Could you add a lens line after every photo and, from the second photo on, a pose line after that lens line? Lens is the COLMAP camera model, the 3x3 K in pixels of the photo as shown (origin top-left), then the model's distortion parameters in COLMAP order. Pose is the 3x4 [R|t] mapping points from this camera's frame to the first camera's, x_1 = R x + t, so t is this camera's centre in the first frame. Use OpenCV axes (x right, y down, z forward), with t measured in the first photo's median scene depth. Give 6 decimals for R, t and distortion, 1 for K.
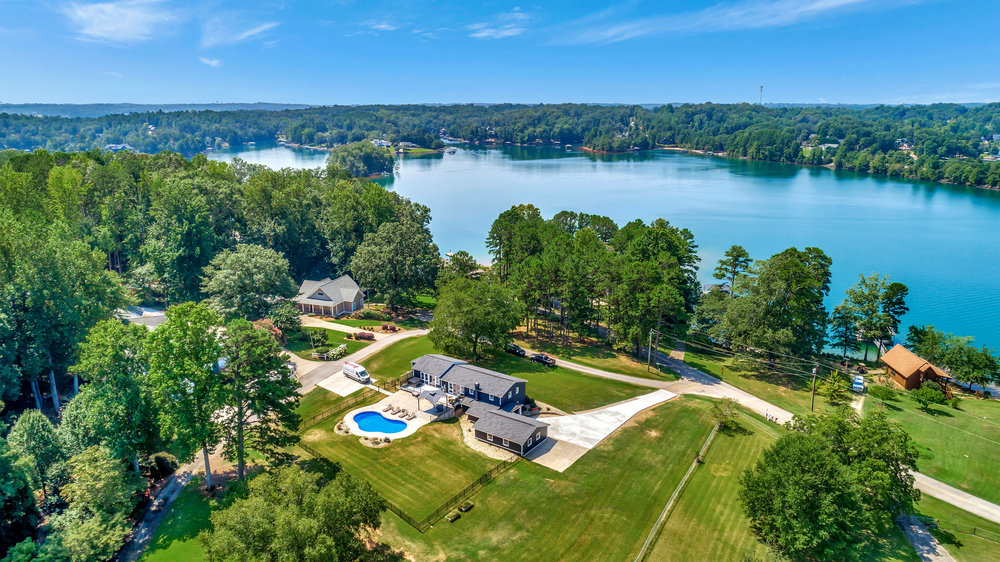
lens RADIAL K [[673.4, 0, 503.4], [0, 673.4, 281.1], [0, 0, 1]] dist [-0.011628, 0.002647]
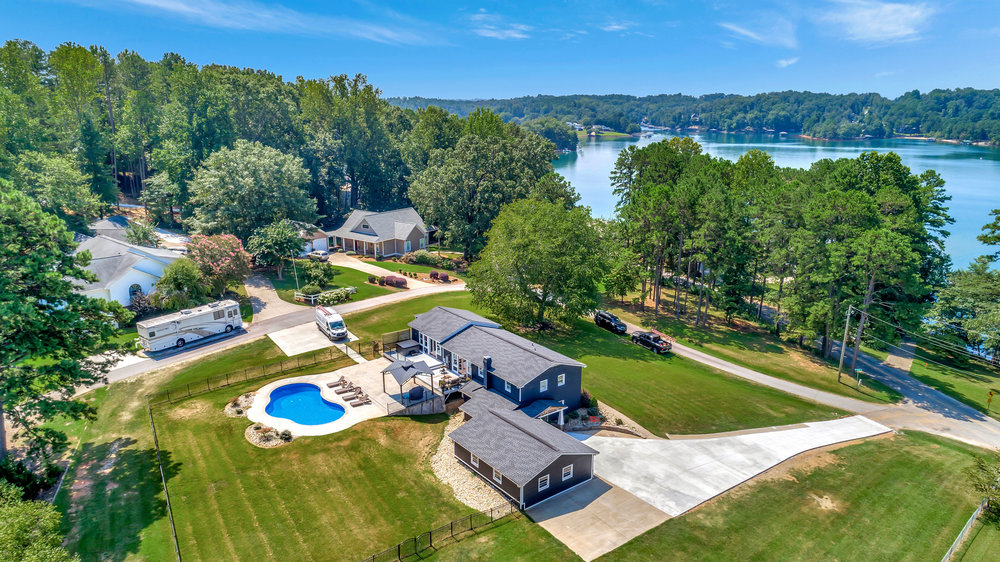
lens RADIAL K [[673.4, 0, 503.4], [0, 673.4, 281.1], [0, 0, 1]] dist [-0.011628, 0.002647]
pose [[0.954778, 0.078883, -0.286665, 0.102613], [-0.078205, 0.996841, 0.013835, 0.064936], [0.286851, 0.009209, 0.957931, 0.381767]]
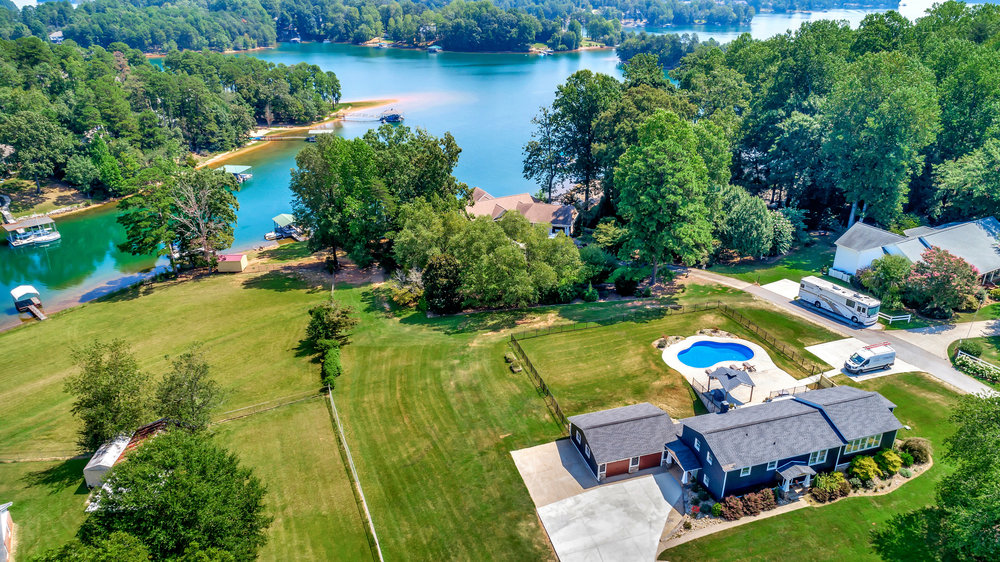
lens RADIAL K [[673.4, 0, 503.4], [0, 673.4, 281.1], [0, 0, 1]] dist [-0.011628, 0.002647]
pose [[-0.615186, 0.322377, -0.719458, 0.386556], [-0.197805, 0.820269, 0.536686, -0.178058], [0.763164, 0.472474, -0.440850, 0.856456]]
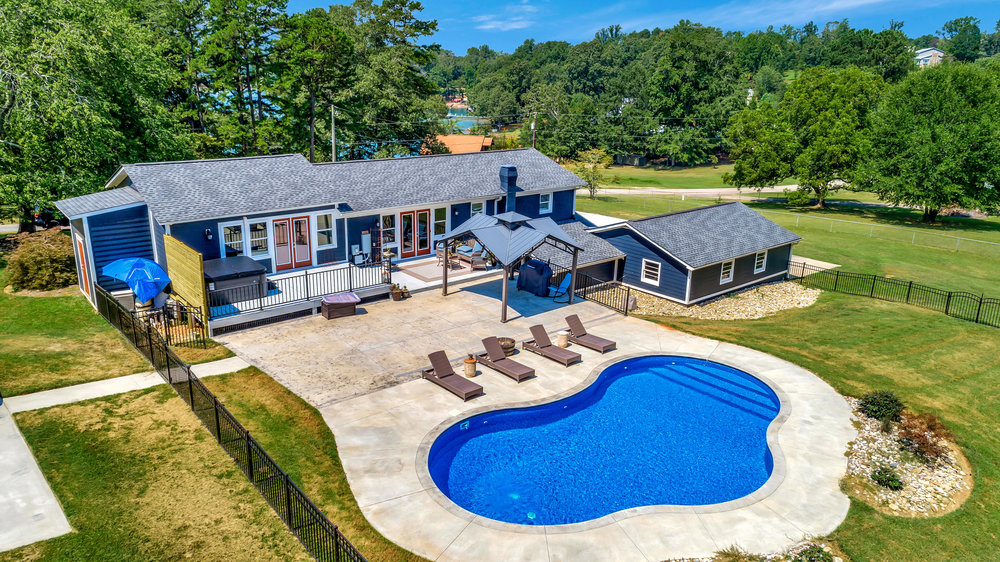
lens RADIAL K [[674.8, 0, 500.0], [0, 674.8, 281.0], [0, 0, 1]] dist [-0.007895, -0.000767]
pose [[0.250718, -0.271537, 0.929198, -0.244228], [0.225913, 0.949764, 0.216590, 0.109347], [-0.941331, 0.155614, 0.299467, 0.749044]]
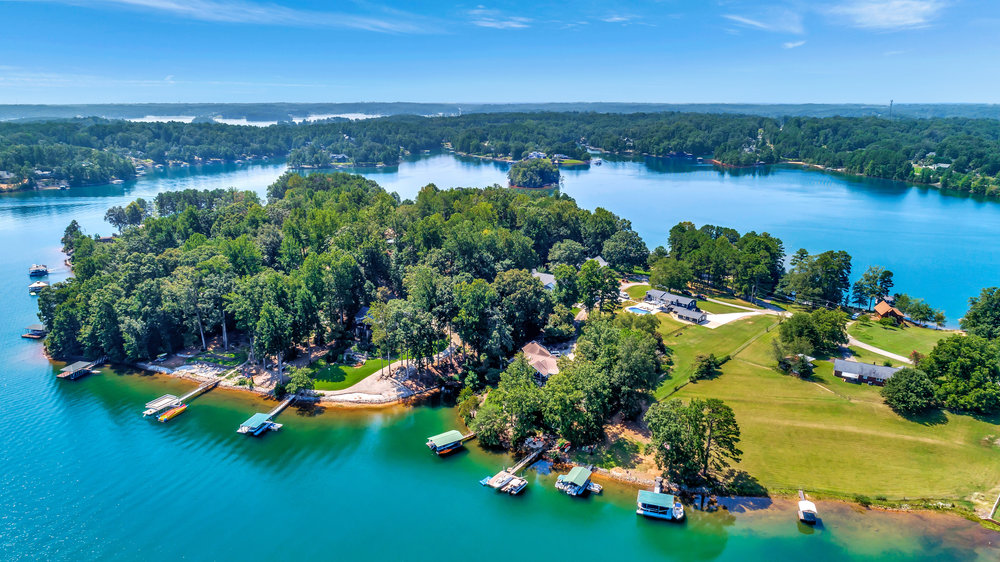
lens RADIAL K [[668.9, 0, 505.2], [0, 668.9, 278.4], [0, 0, 1]] dist [-0.004960, -0.001332]
pose [[0.984669, 0.044329, -0.168706, -0.203921], [-0.043983, 0.999016, 0.005786, 0.071923], [0.168796, 0.001723, 0.985650, -1.251383]]
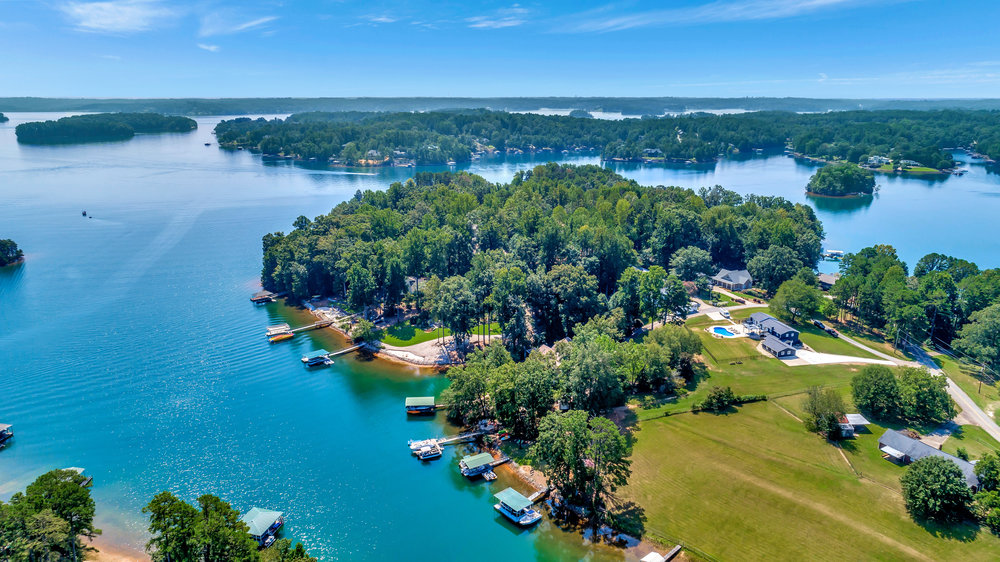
lens RADIAL K [[673.4, 0, 503.4], [0, 673.4, 281.1], [0, 0, 1]] dist [-0.011628, 0.002647]
pose [[0.745213, 0.178767, -0.642417, 0.544725], [-0.171453, 0.982373, 0.074480, -0.002856], [0.644408, 0.054641, 0.762727, -0.974081]]
